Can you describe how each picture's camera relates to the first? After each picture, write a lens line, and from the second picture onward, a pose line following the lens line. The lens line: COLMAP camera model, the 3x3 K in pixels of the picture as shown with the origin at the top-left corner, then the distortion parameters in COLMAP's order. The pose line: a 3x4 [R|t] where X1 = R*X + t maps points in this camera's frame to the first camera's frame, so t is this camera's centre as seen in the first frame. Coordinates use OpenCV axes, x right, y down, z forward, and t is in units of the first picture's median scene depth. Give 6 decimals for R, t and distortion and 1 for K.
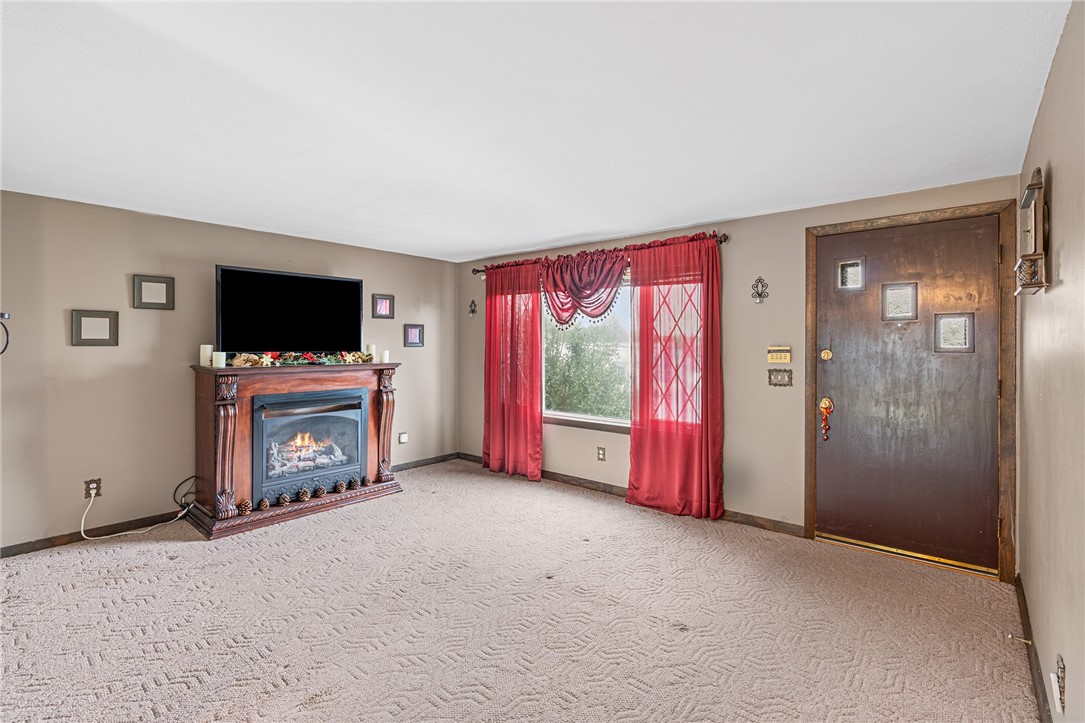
lens RADIAL K [[496.1, 0, 550.7], [0, 496.1, 336.2], [0, 0, 1]] dist [-0.001986, -0.000282]
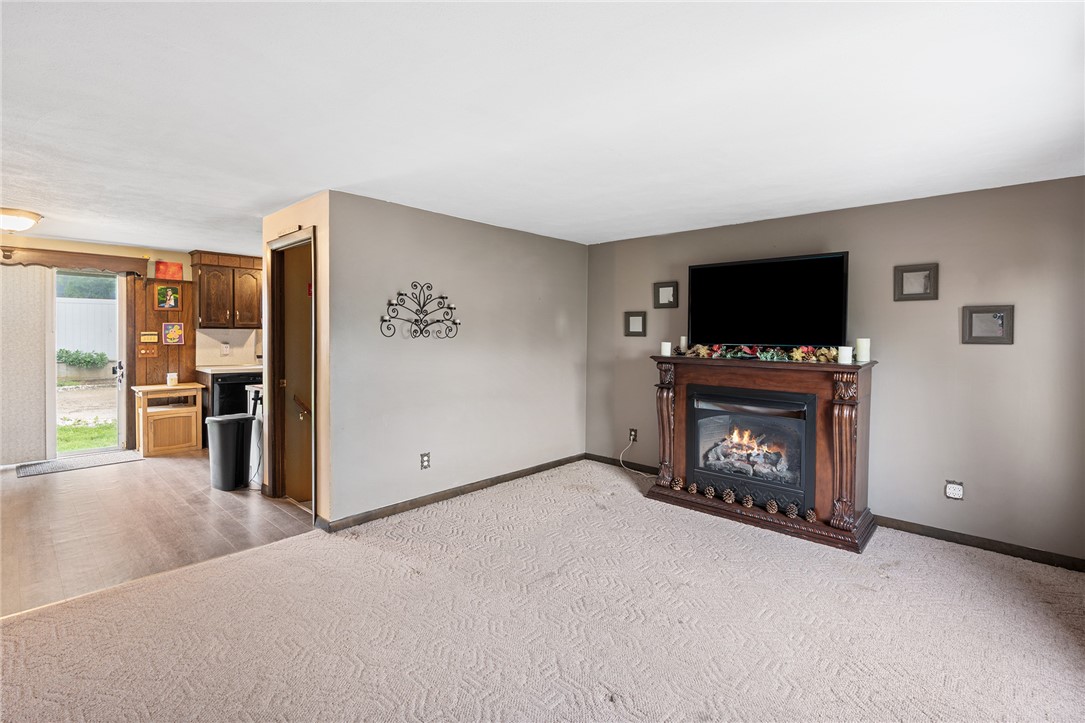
lens RADIAL K [[496.1, 0, 535.4], [0, 496.1, 341.5], [0, 0, 1]] dist [-0.001986, -0.000282]
pose [[-0.024980, 0.012618, -0.999608, 0.468160], [-0.000443, 0.999920, 0.012633, 0.014512], [0.999688, 0.000758, -0.024972, 0.670277]]
